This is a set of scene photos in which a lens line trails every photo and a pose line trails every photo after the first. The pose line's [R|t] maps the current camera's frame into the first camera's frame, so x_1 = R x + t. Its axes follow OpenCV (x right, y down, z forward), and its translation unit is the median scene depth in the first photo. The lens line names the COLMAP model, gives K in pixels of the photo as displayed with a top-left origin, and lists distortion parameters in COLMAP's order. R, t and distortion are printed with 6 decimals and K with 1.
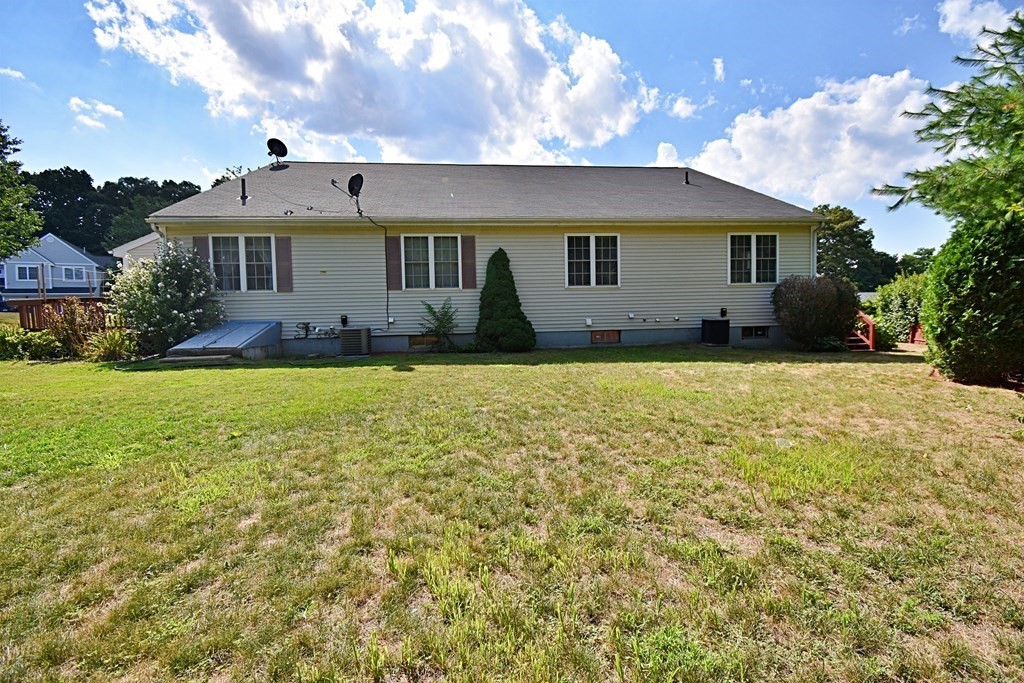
lens RADIAL K [[462.1, 0, 511.9], [0, 462.1, 339.9], [0, 0, 1]] dist [-0.019173, -0.001460]
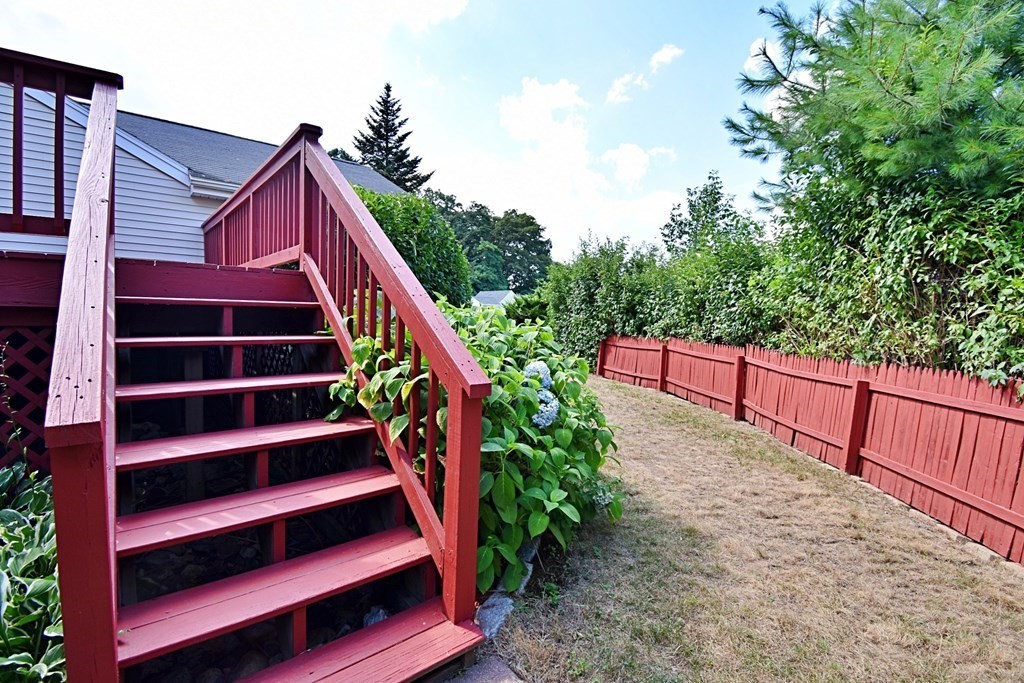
lens RADIAL K [[462.1, 0, 512.8], [0, 462.1, 339.2], [0, 0, 1]] dist [-0.019173, -0.001460]
pose [[0.831846, 0.014483, 0.554818, 0.497503], [-0.017306, 0.999850, -0.000152, -0.029648], [-0.554737, -0.009476, 0.831972, 0.608741]]
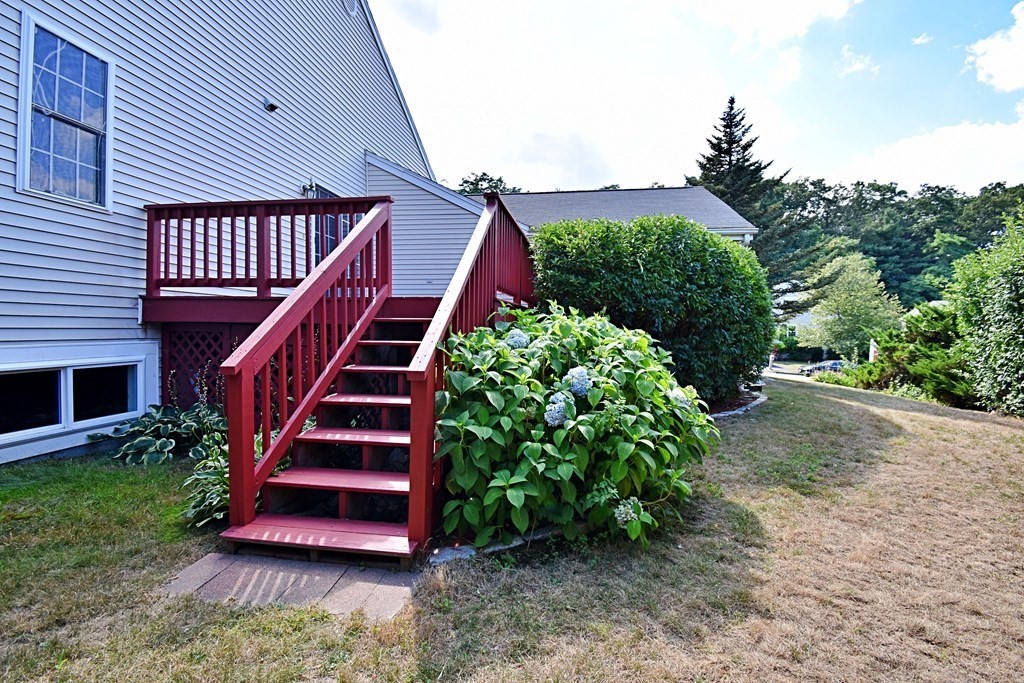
lens RADIAL K [[462.1, 0, 513.8], [0, 462.1, 338.3], [0, 0, 1]] dist [-0.019173, -0.001460]
pose [[0.964013, 0.034382, -0.263621, 0.579084], [-0.041149, 0.998949, -0.020190, -0.029508], [0.262649, 0.030311, 0.964415, 0.577813]]
